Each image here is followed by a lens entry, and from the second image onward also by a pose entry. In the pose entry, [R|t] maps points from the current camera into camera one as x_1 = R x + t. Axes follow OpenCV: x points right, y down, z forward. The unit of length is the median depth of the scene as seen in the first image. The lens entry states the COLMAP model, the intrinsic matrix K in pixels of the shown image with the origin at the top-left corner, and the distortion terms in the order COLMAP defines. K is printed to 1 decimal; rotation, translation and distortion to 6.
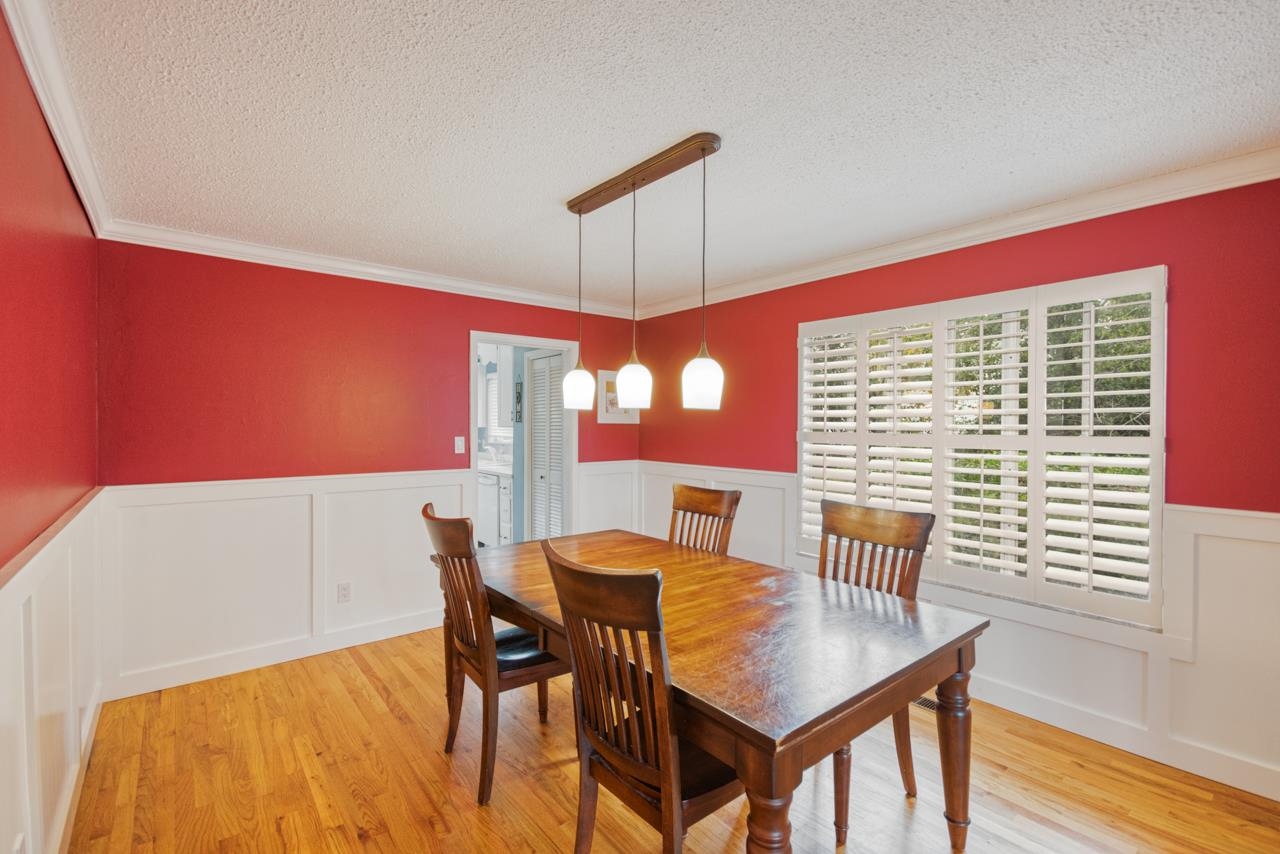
lens RADIAL K [[570.4, 0, 639.6], [0, 570.4, 430.7], [0, 0, 1]] dist [0.012074, -0.002029]
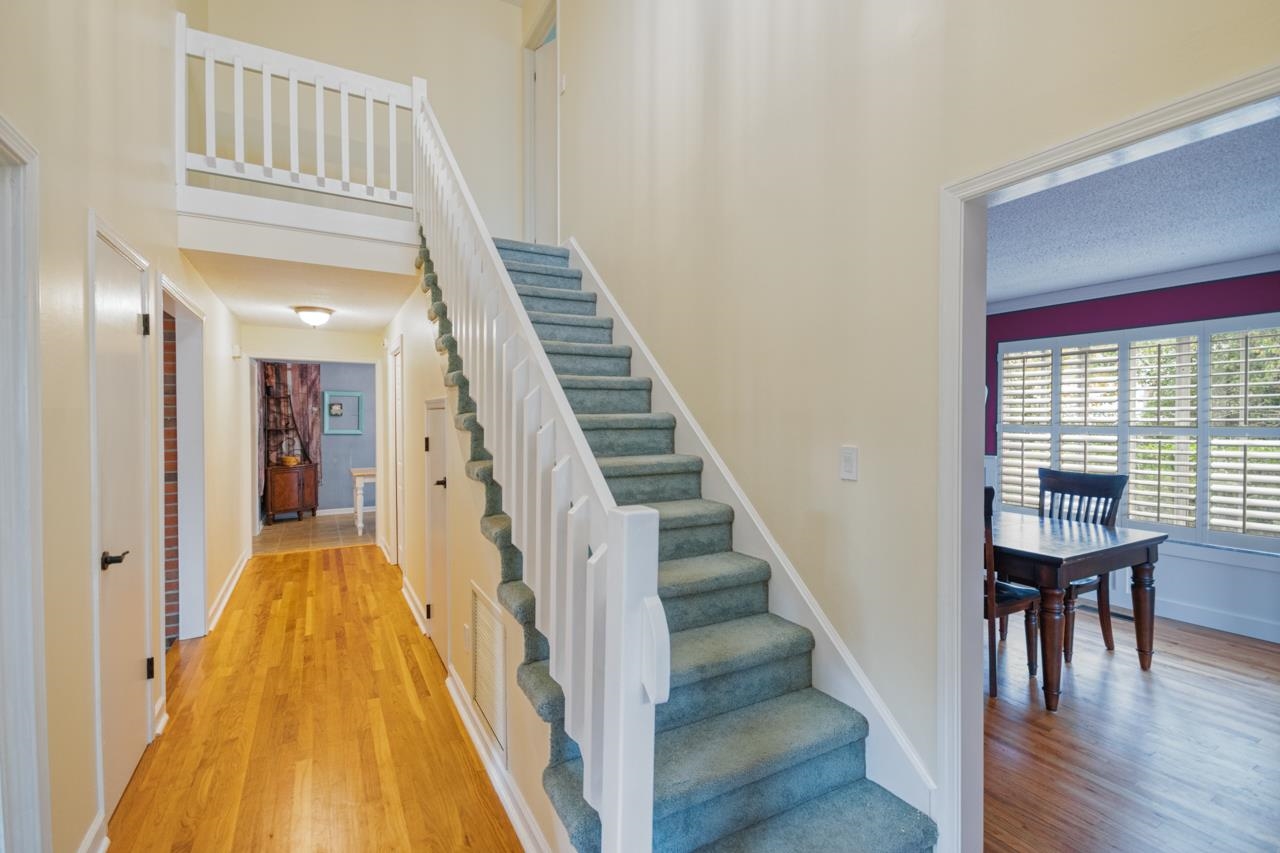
lens RADIAL K [[570.4, 0, 636.1], [0, 570.4, 424.9], [0, 0, 1]] dist [0.012074, -0.002029]
pose [[0.982661, 0.000582, -0.185412, -0.533241], [0.000239, 0.999990, 0.004401, -0.003829], [0.185413, -0.004369, 0.982651, -0.829252]]
